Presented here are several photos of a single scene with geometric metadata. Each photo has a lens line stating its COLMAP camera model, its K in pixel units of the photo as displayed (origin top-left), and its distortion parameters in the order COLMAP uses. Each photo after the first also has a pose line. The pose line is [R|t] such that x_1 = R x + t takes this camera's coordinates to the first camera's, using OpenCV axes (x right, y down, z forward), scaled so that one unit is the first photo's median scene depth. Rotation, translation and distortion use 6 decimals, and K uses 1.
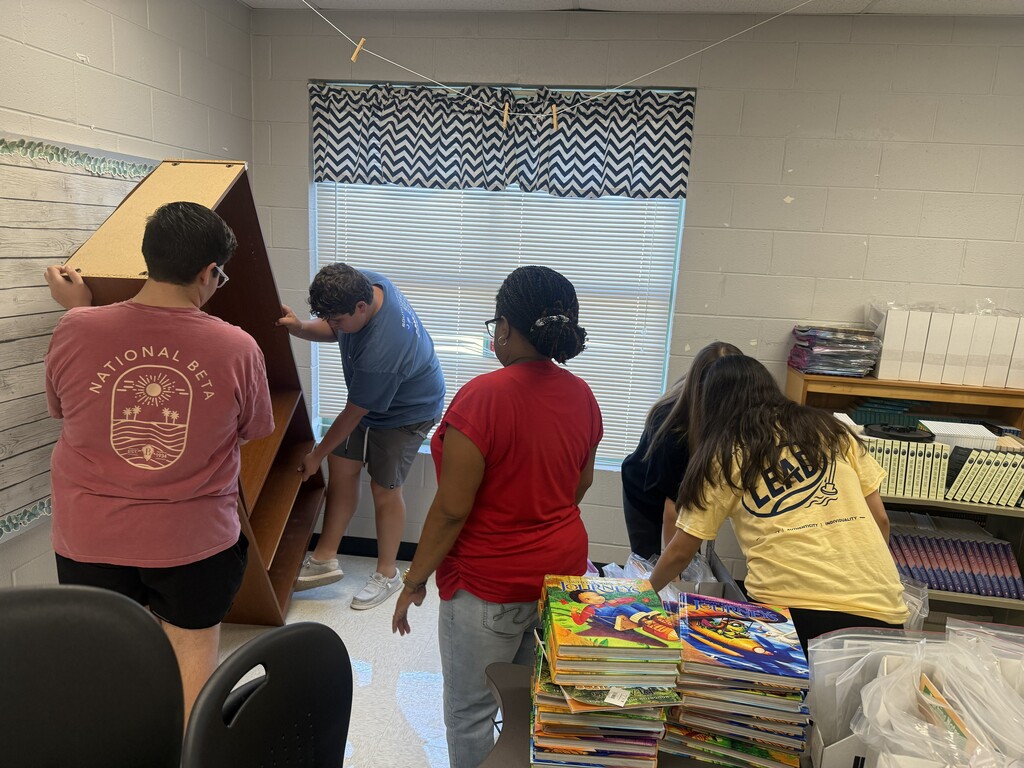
lens RADIAL K [[730.5, 0, 511.1], [0, 730.5, 386.1], [0, 0, 1]] dist [0.057053, -0.073763]
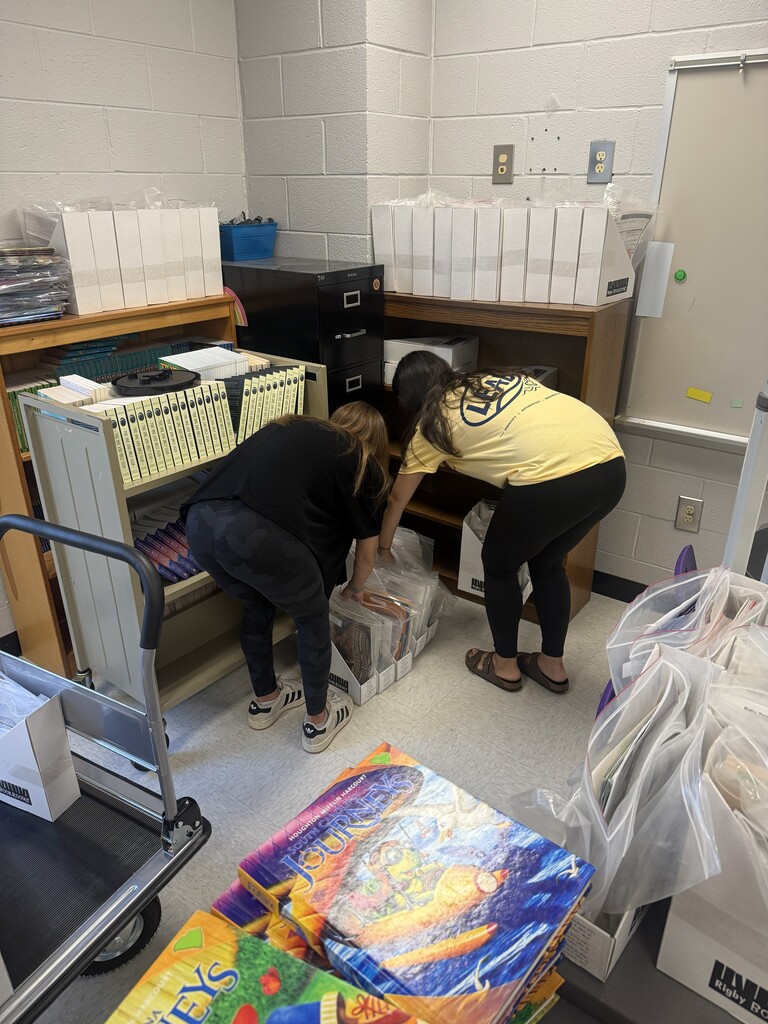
lens RADIAL K [[730.5, 0, 386.7], [0, 730.5, 517.0], [0, 0, 1]] dist [0.057053, -0.073763]
pose [[0.484700, -0.410581, 0.772327, -0.000867], [0.192606, 0.911409, 0.363643, -0.035724], [-0.853211, -0.027503, 0.520841, 0.361733]]
